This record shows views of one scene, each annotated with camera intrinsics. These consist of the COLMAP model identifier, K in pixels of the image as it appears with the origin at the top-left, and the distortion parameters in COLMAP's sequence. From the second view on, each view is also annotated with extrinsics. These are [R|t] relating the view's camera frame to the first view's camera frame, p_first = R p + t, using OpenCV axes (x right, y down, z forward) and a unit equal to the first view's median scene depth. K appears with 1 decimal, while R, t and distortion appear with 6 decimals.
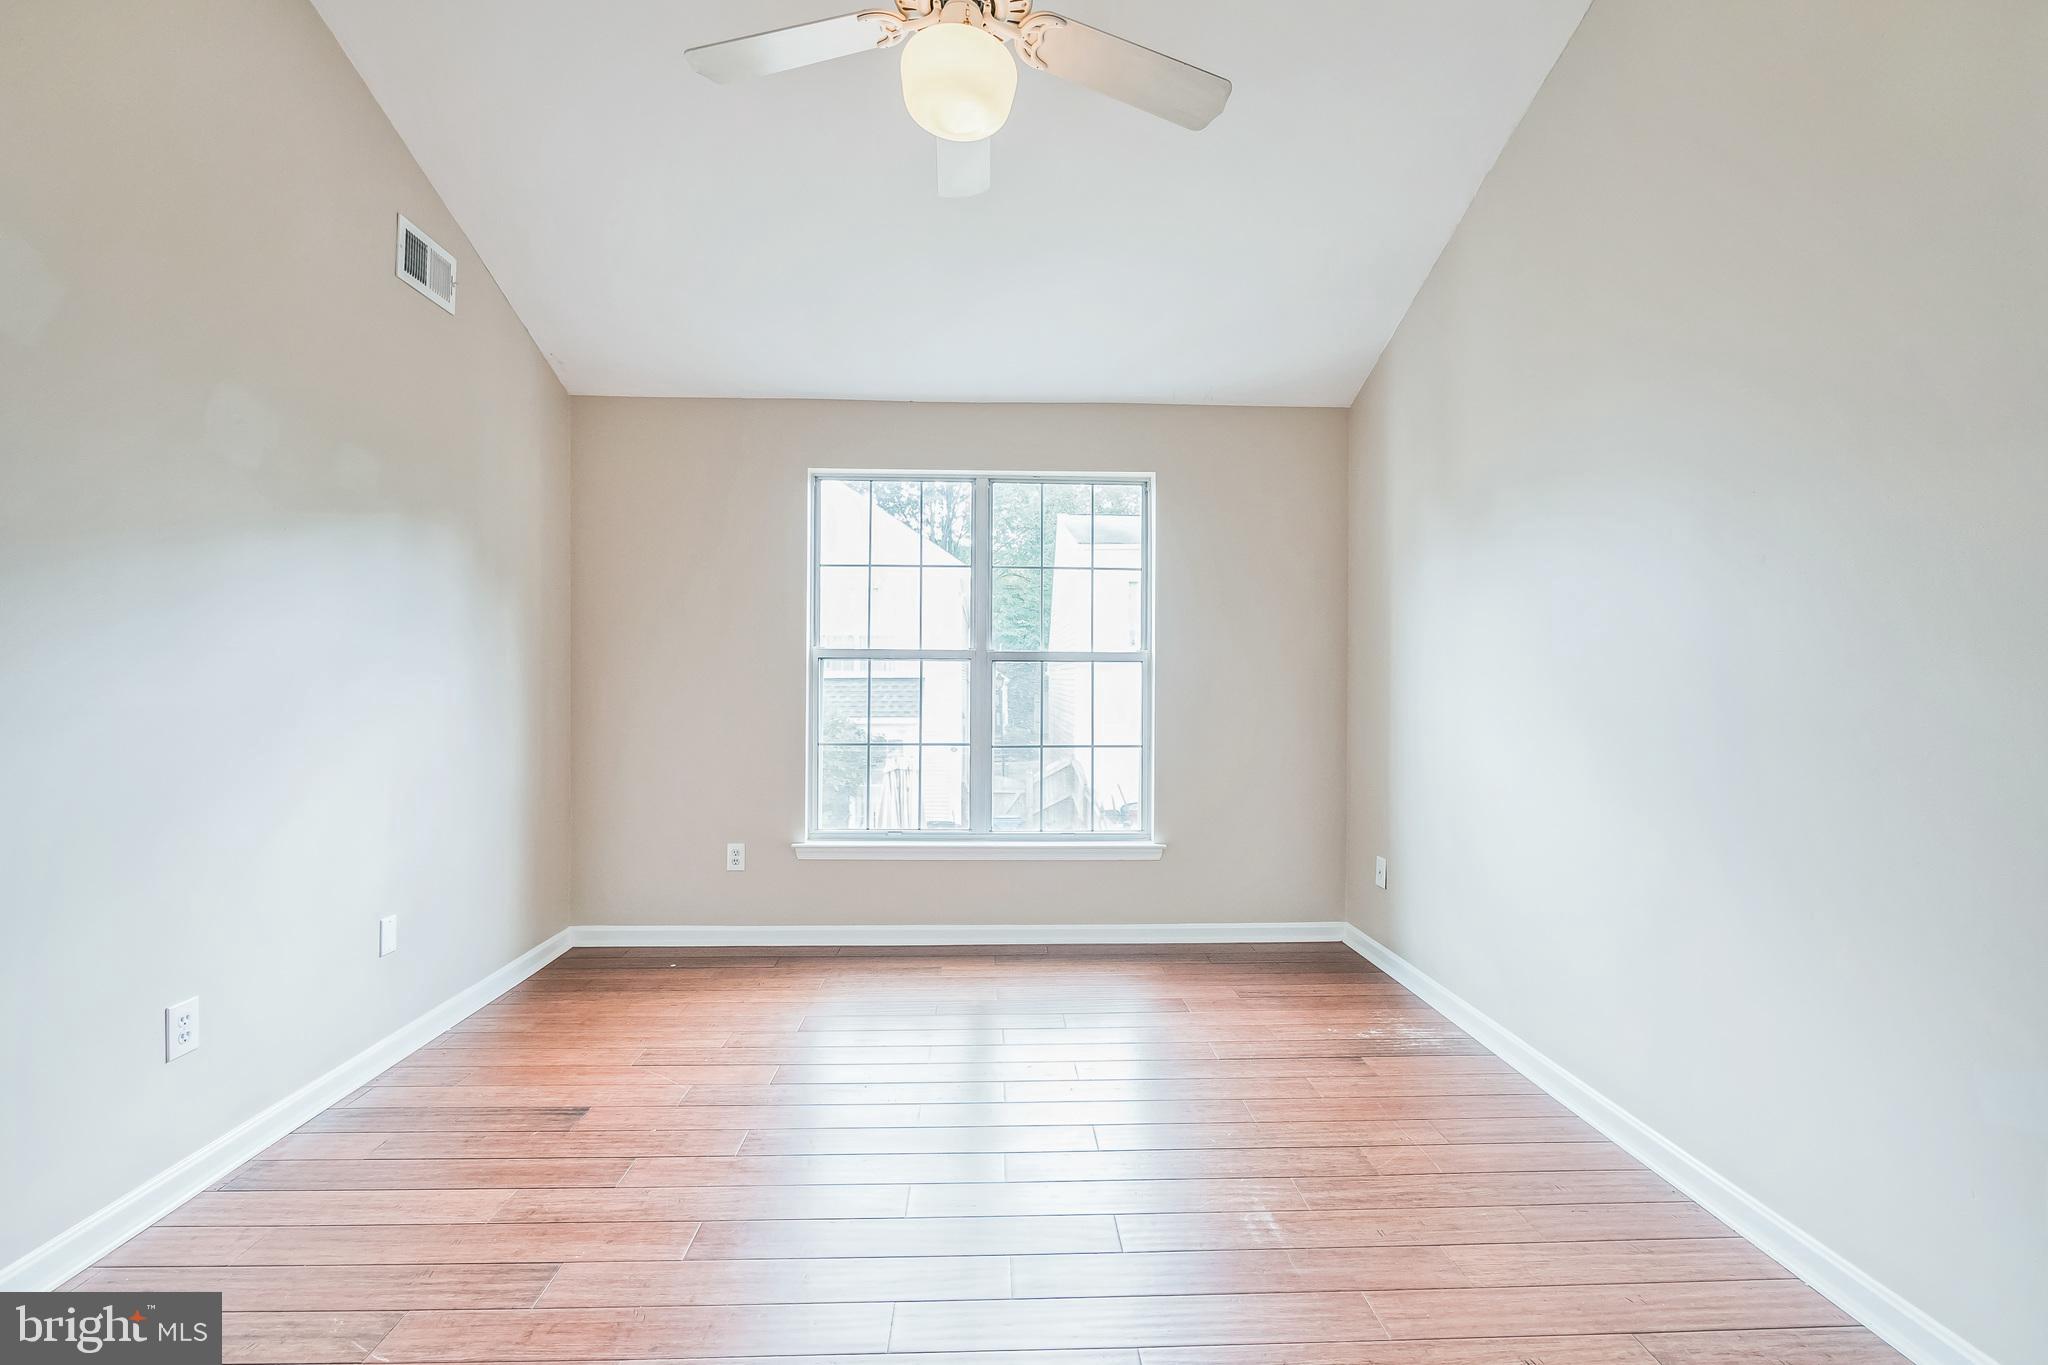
lens RADIAL K [[858.9, 0, 1028.2], [0, 858.9, 675.3], [0, 0, 1]] dist [-0.002898, -0.000103]
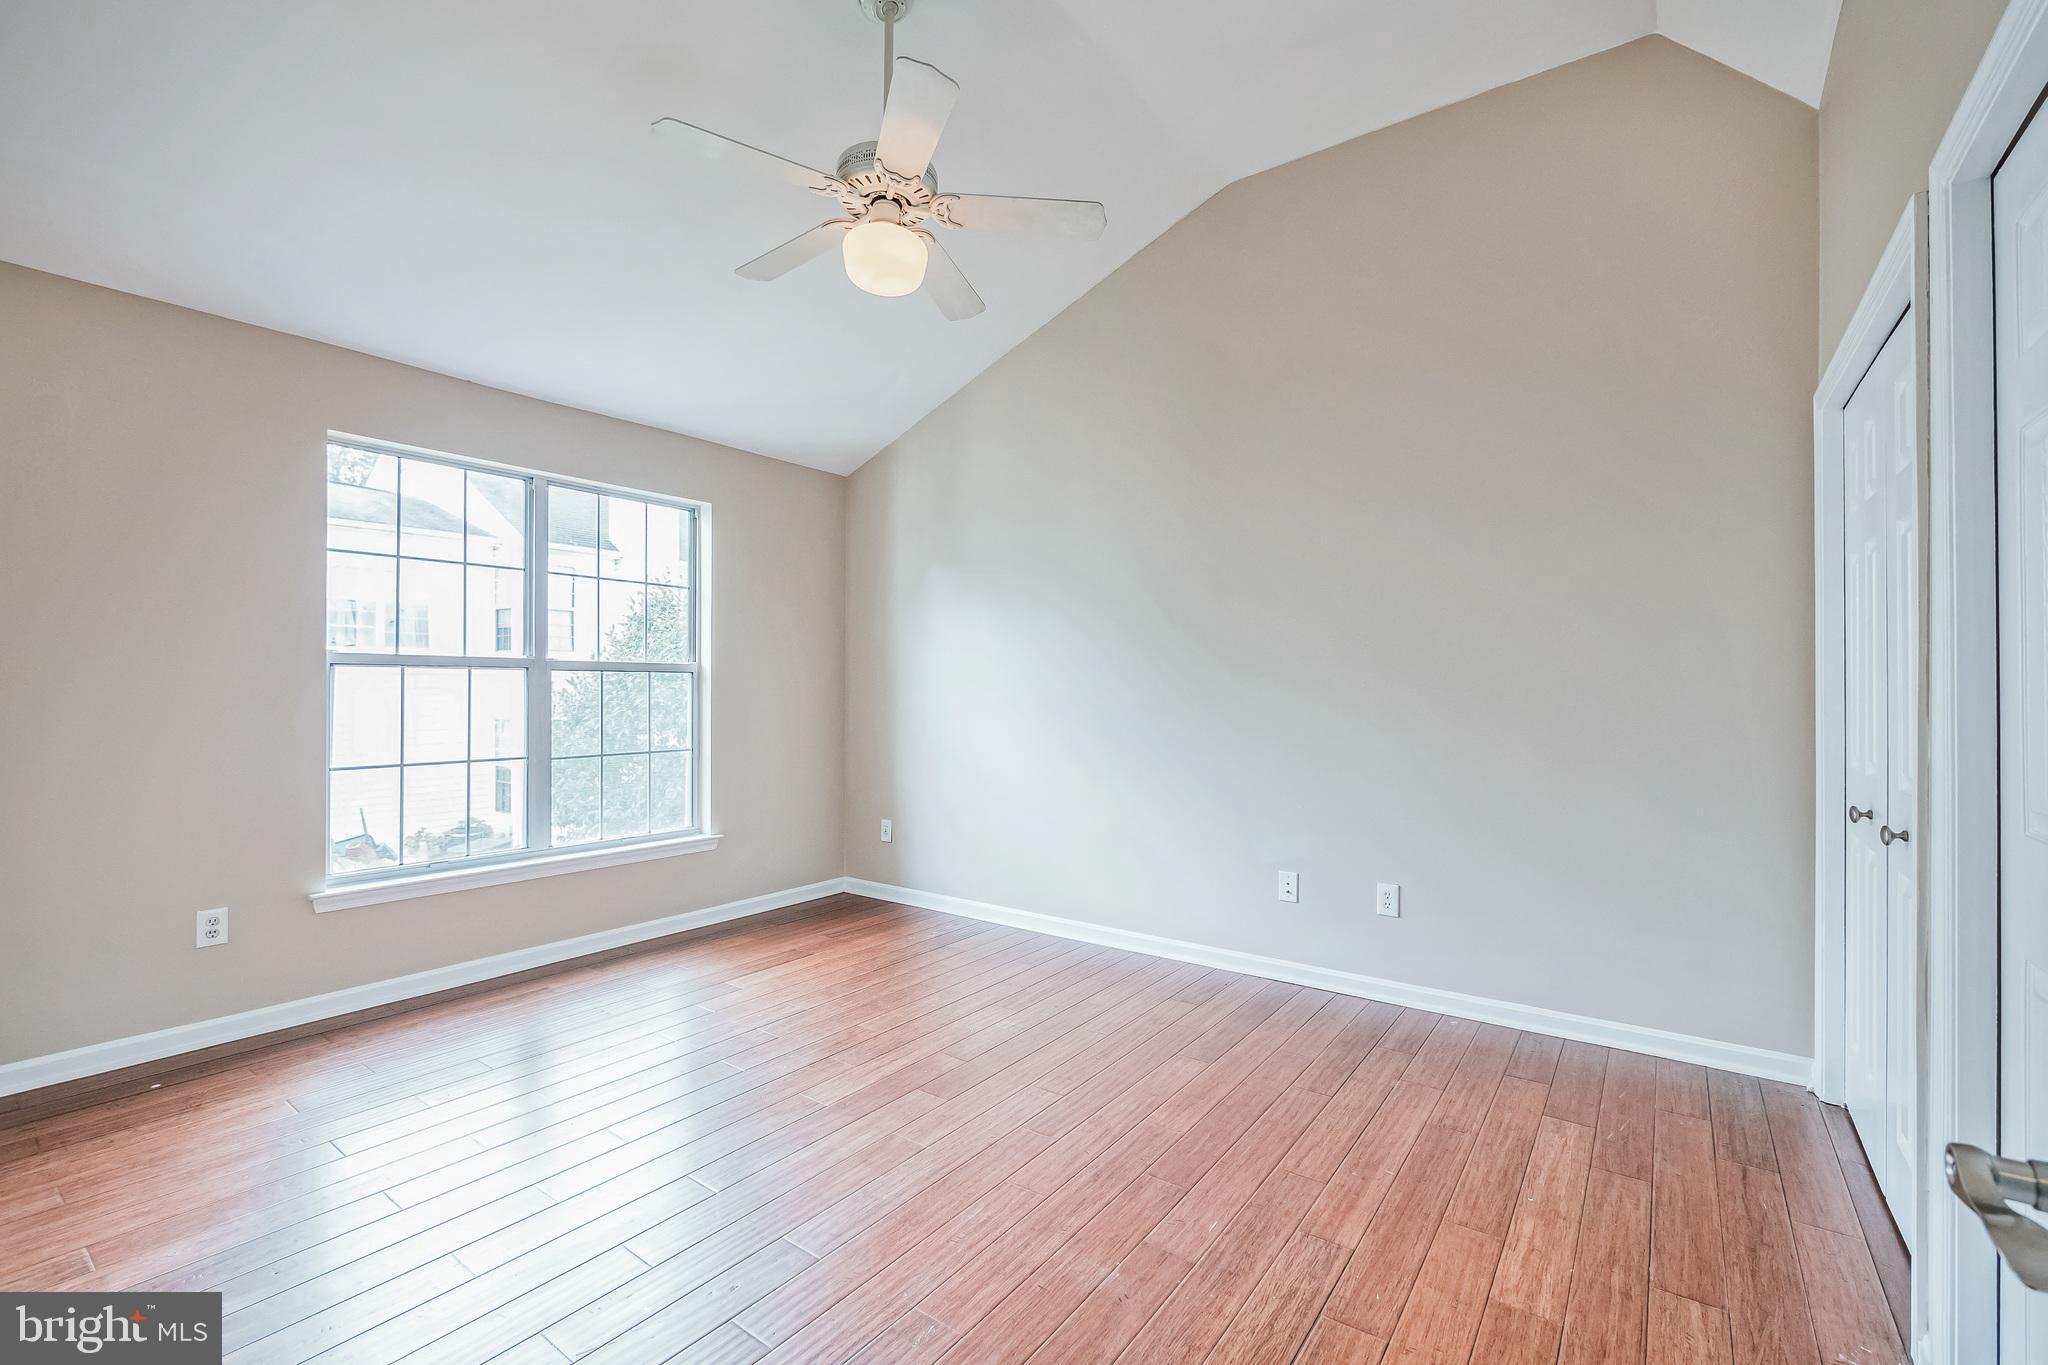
lens RADIAL K [[860.8, 0, 1025.1], [0, 860.8, 689.7], [0, 0, 1]] dist [-0.000879, 0.000165]
pose [[0.627465, -0.002588, 0.778641, -0.479636], [-0.004179, 0.999969, 0.006691, -0.003779], [-0.778634, -0.007453, 0.627435, -0.022203]]
